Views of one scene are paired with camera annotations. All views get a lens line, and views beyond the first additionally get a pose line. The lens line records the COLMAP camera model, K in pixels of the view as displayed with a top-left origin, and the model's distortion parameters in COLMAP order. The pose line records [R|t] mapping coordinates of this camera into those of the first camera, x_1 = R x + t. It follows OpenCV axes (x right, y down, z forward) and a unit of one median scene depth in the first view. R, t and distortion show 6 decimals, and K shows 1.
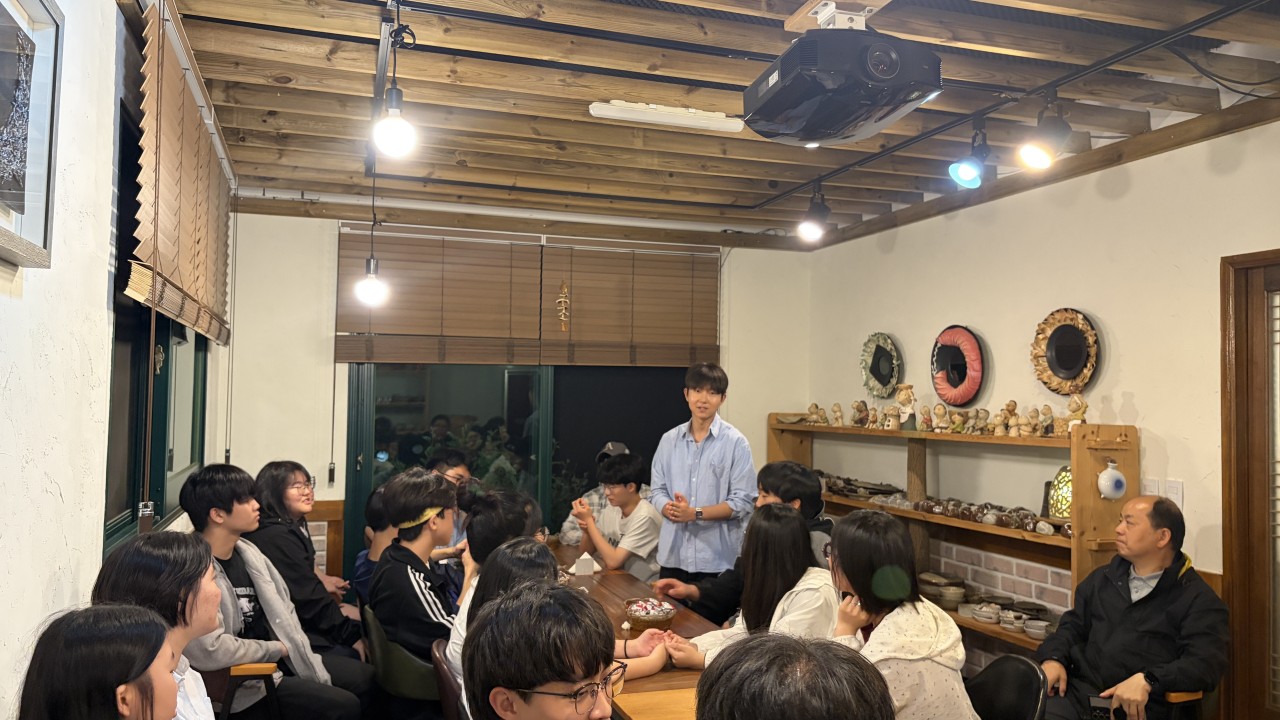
lens RADIAL K [[969.9, 0, 634.0], [0, 969.9, 361.3], [0, 0, 1]] dist [0.087819, -0.004265]
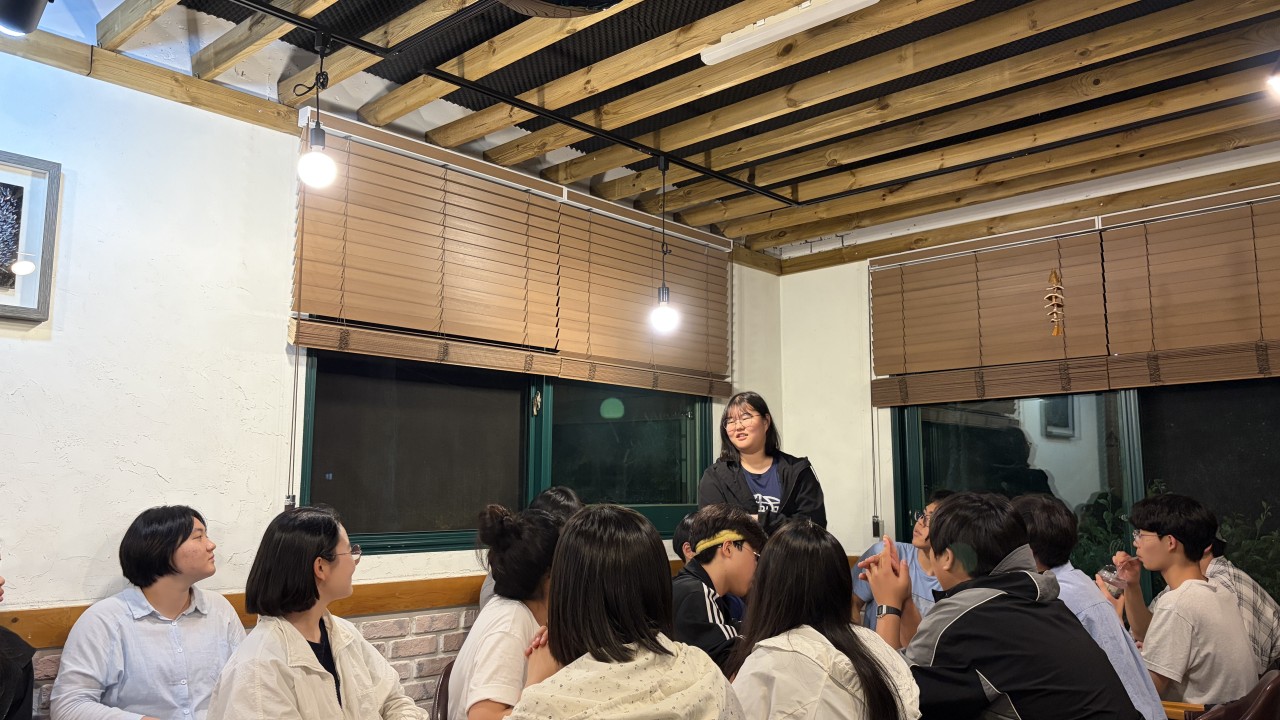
lens RADIAL K [[972.2, 0, 636.0], [0, 972.2, 362.3], [0, 0, 1]] dist [0.051749, -0.058747]
pose [[0.478742, -0.130943, -0.868136, 0.387431], [0.038480, 0.990995, -0.128254, 0.066443], [0.877112, 0.027995, 0.479469, 0.339585]]
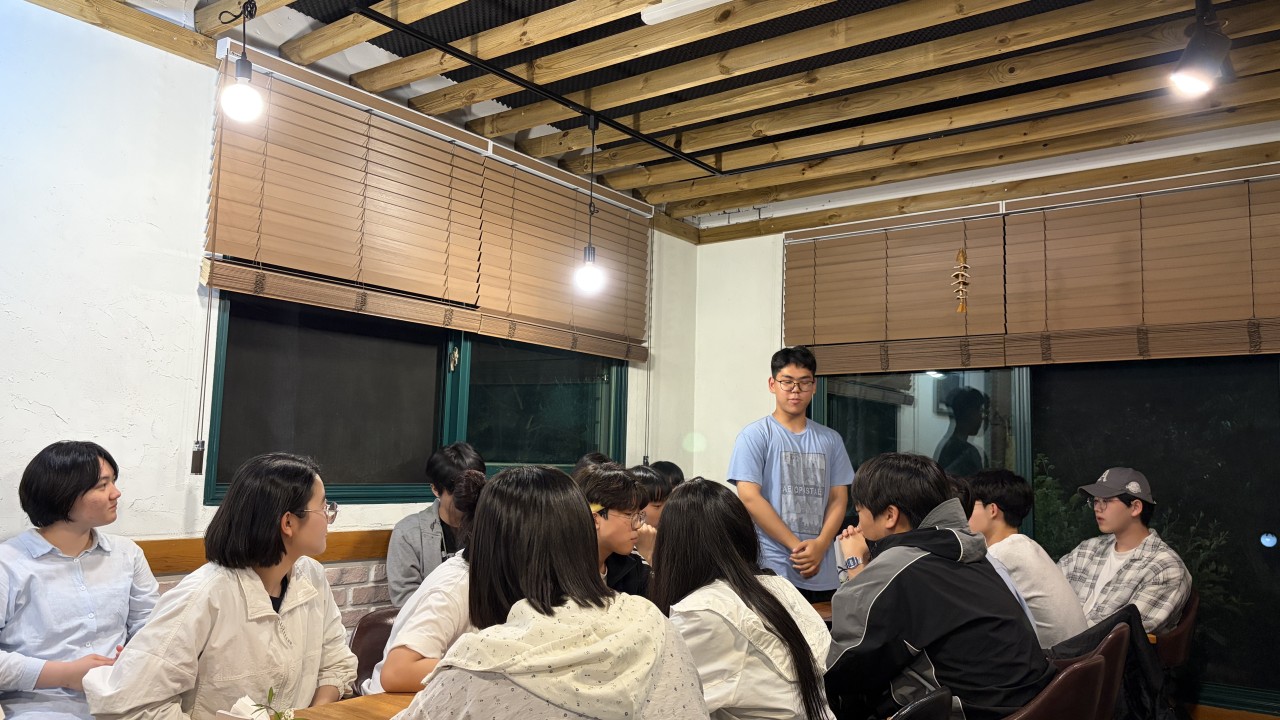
lens RADIAL K [[974.3, 0, 640.0], [0, 974.3, 360.0], [0, 0, 1]] dist [0.046025, -0.048678]
pose [[0.572156, -0.087295, -0.815486, 0.383956], [0.011713, 0.995088, -0.098302, 0.074275], [0.820061, 0.046692, 0.570368, 0.324384]]
